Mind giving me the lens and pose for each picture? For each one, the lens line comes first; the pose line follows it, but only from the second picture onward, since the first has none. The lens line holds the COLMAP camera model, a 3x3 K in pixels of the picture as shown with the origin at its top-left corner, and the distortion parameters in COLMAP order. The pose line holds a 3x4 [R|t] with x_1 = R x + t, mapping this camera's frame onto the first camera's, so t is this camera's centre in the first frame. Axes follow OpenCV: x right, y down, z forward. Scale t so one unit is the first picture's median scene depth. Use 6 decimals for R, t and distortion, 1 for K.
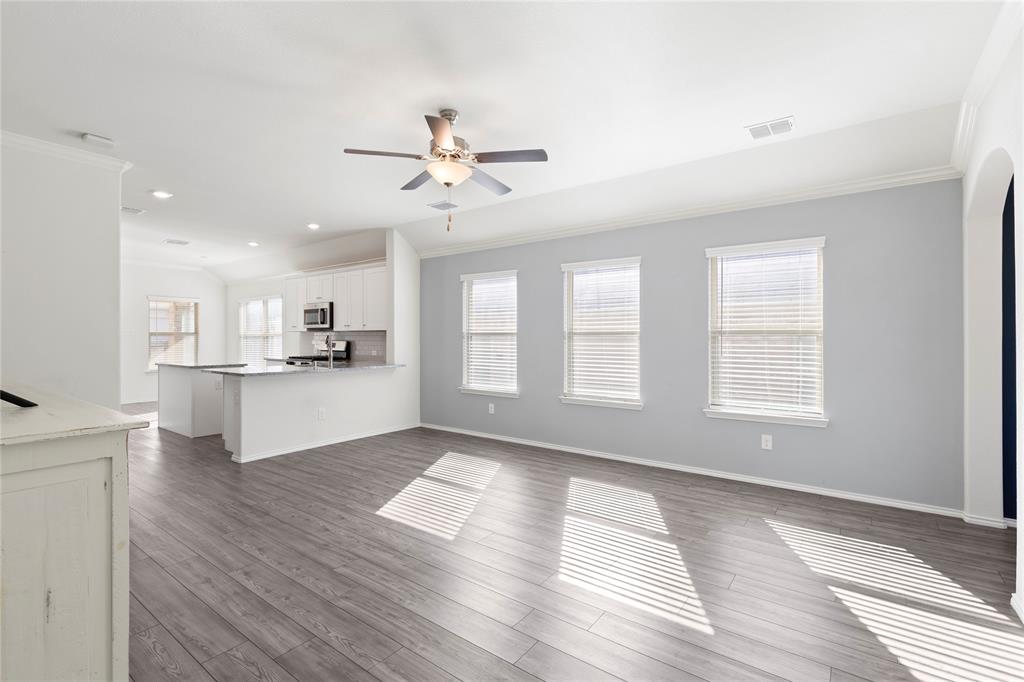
lens RADIAL K [[467.7, 0, 514.1], [0, 467.7, 333.9], [0, 0, 1]] dist [-0.000321, -0.000482]
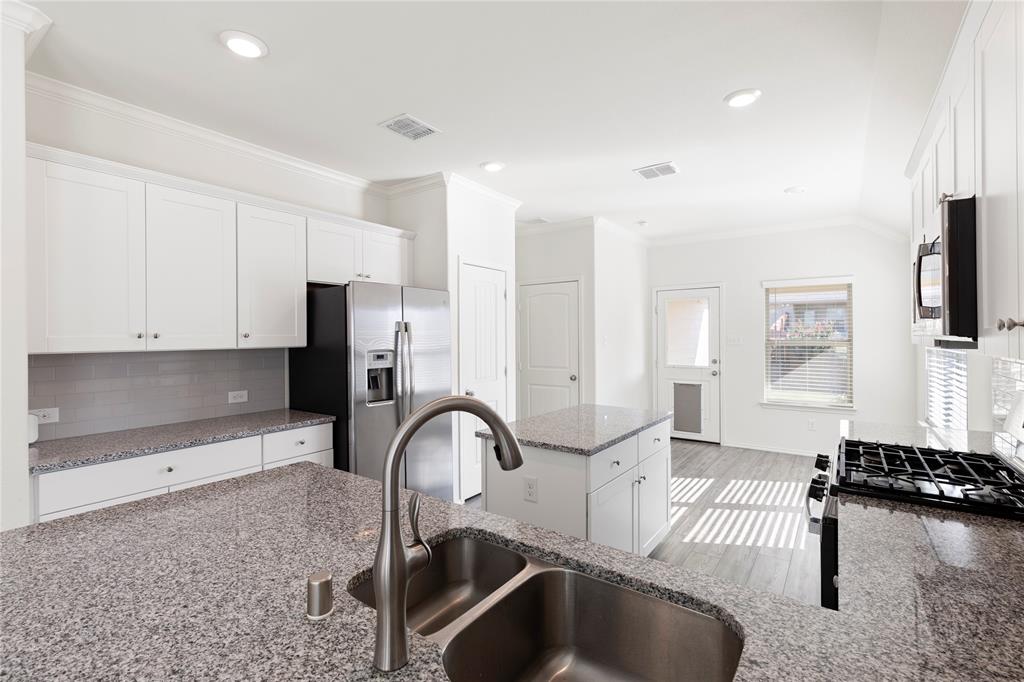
lens RADIAL K [[462.4, 0, 514.1], [0, 462.4, 341.7], [0, 0, 1]] dist [0.004341, -0.000178]
pose [[0.019154, 0.011667, -0.999748, -0.209345], [0.010992, 0.999869, 0.011879, -0.016091], [0.999756, -0.011217, 0.019023, 0.817412]]
